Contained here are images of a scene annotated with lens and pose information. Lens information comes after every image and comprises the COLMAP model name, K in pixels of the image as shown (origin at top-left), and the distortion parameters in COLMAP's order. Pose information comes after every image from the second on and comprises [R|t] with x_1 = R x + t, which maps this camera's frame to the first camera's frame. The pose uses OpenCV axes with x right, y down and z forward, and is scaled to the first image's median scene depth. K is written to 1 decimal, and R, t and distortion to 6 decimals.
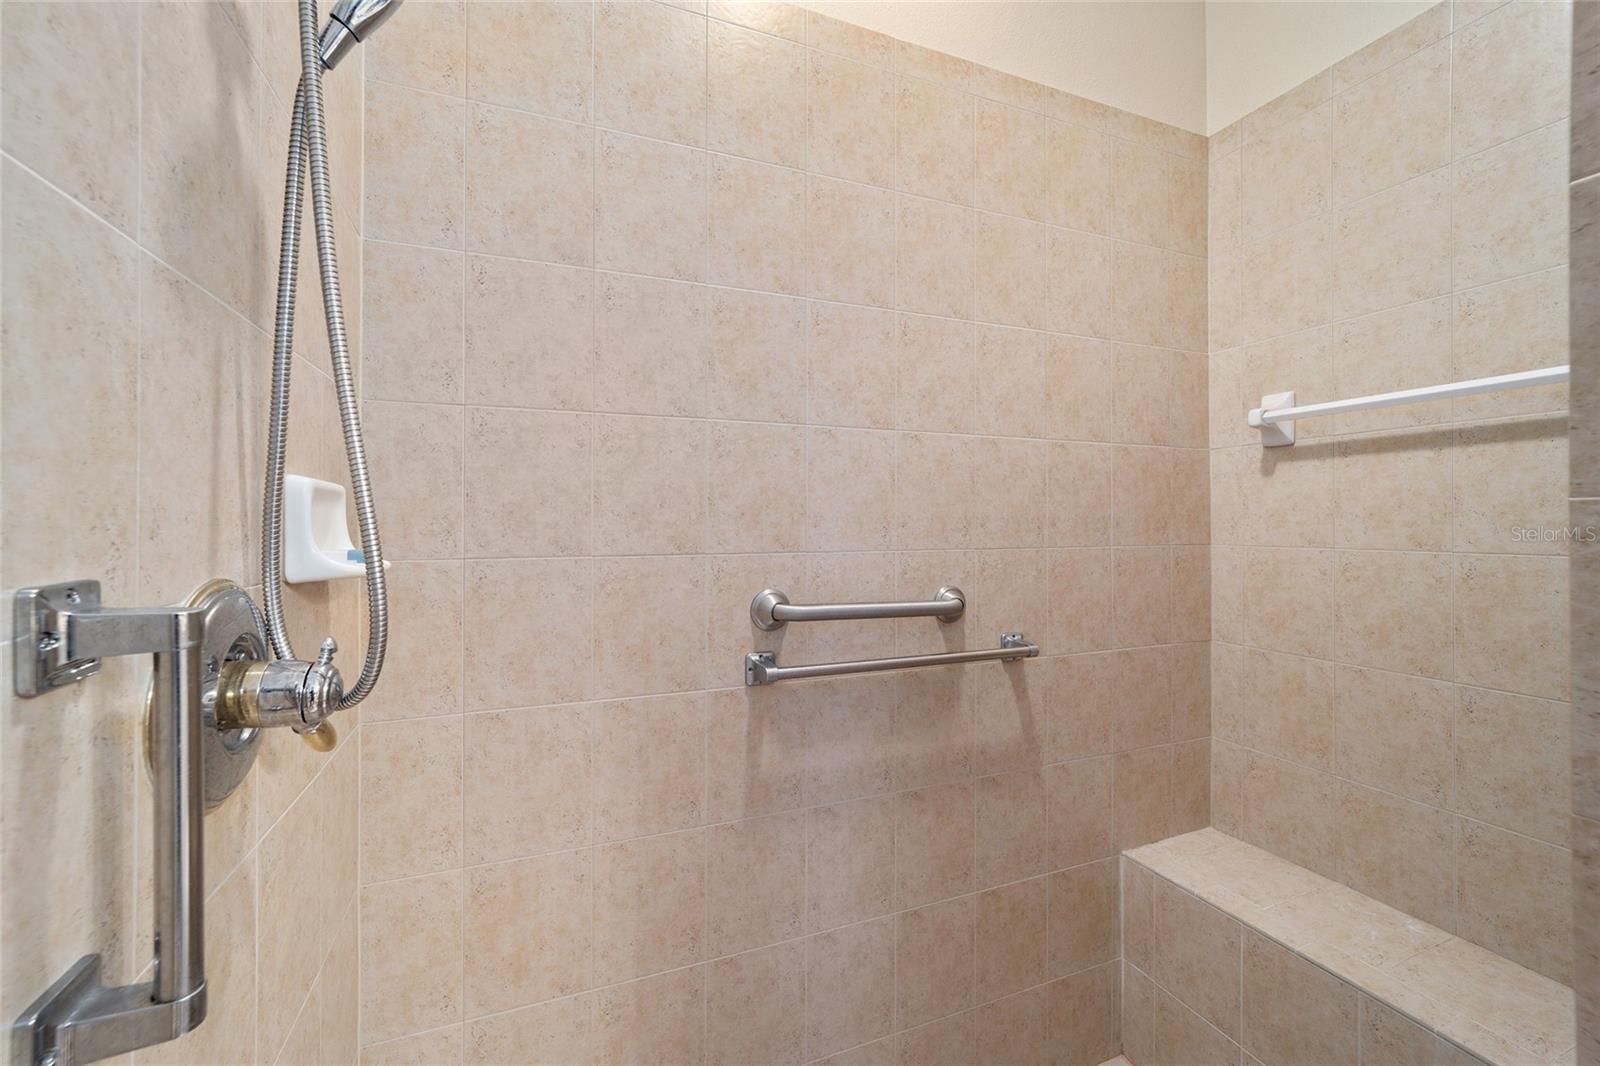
lens RADIAL K [[661.5, 0, 802.9], [0, 661.5, 519.2], [0, 0, 1]] dist [-0.009242, 0.000338]
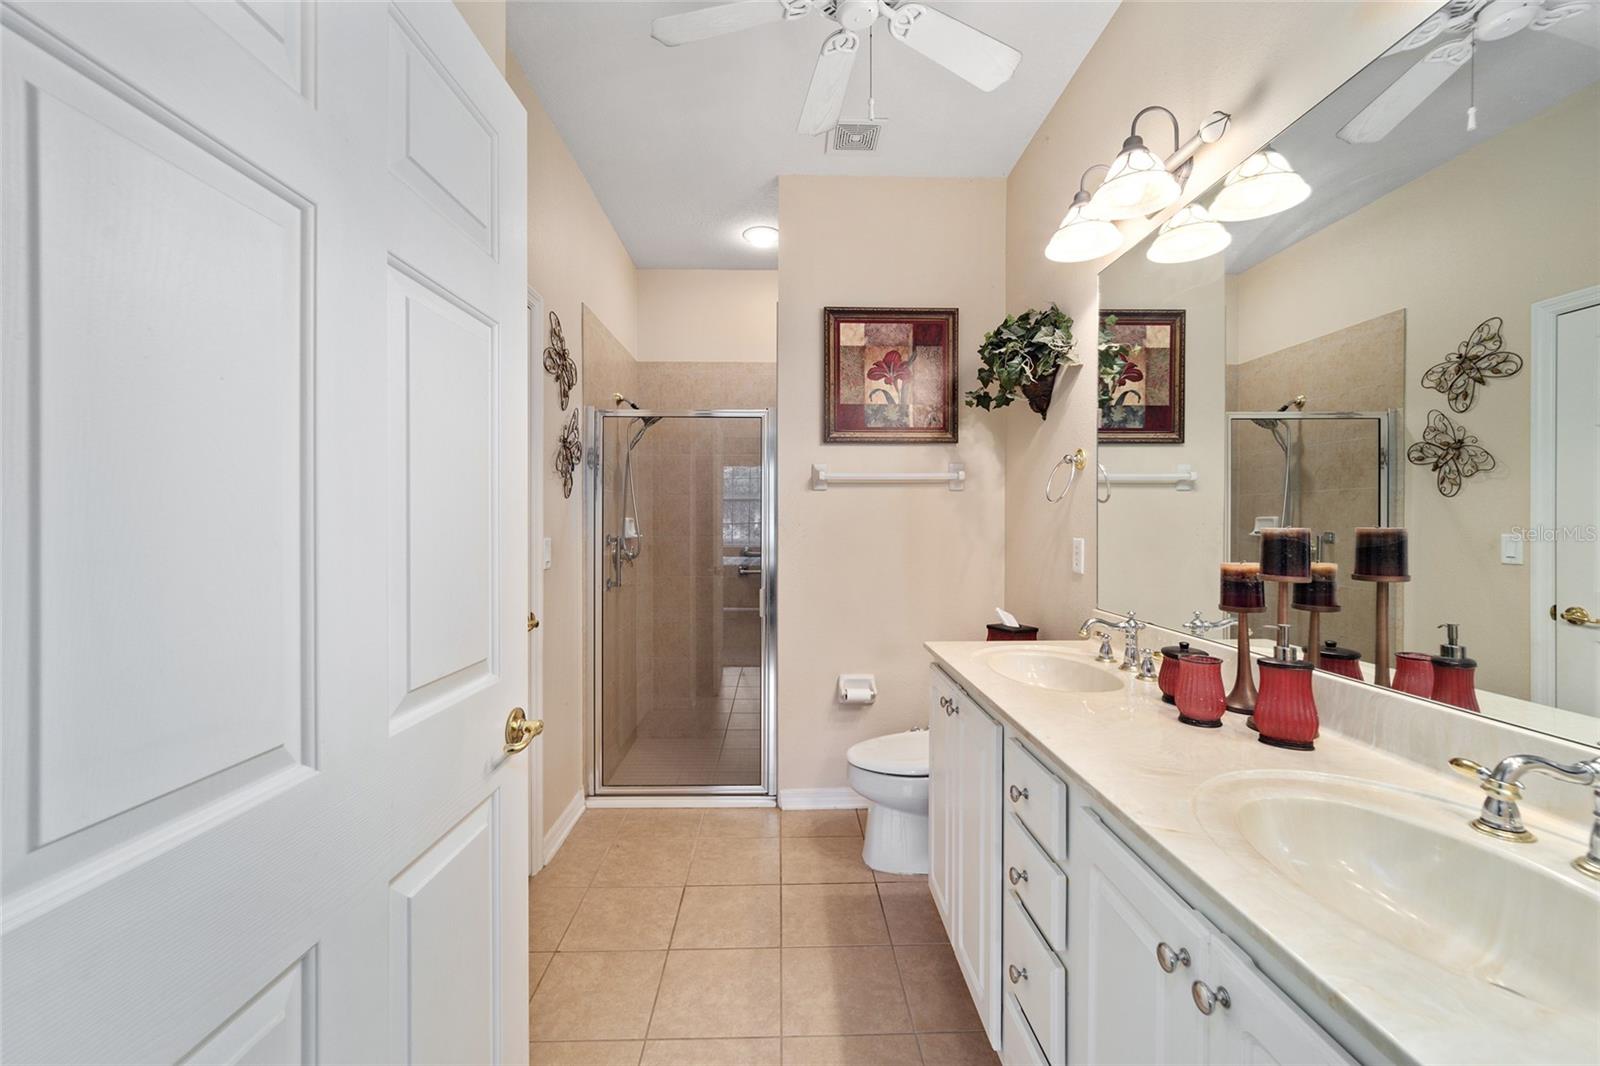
lens RADIAL K [[661.5, 0, 802.9], [0, 661.5, 519.2], [0, 0, 1]] dist [-0.009242, 0.000338]
pose [[0.939484, -0.002709, -0.342581, 2.591086], [0.003187, 0.999995, 0.000832, -0.060926], [0.342577, -0.001874, 0.939488, -3.813944]]
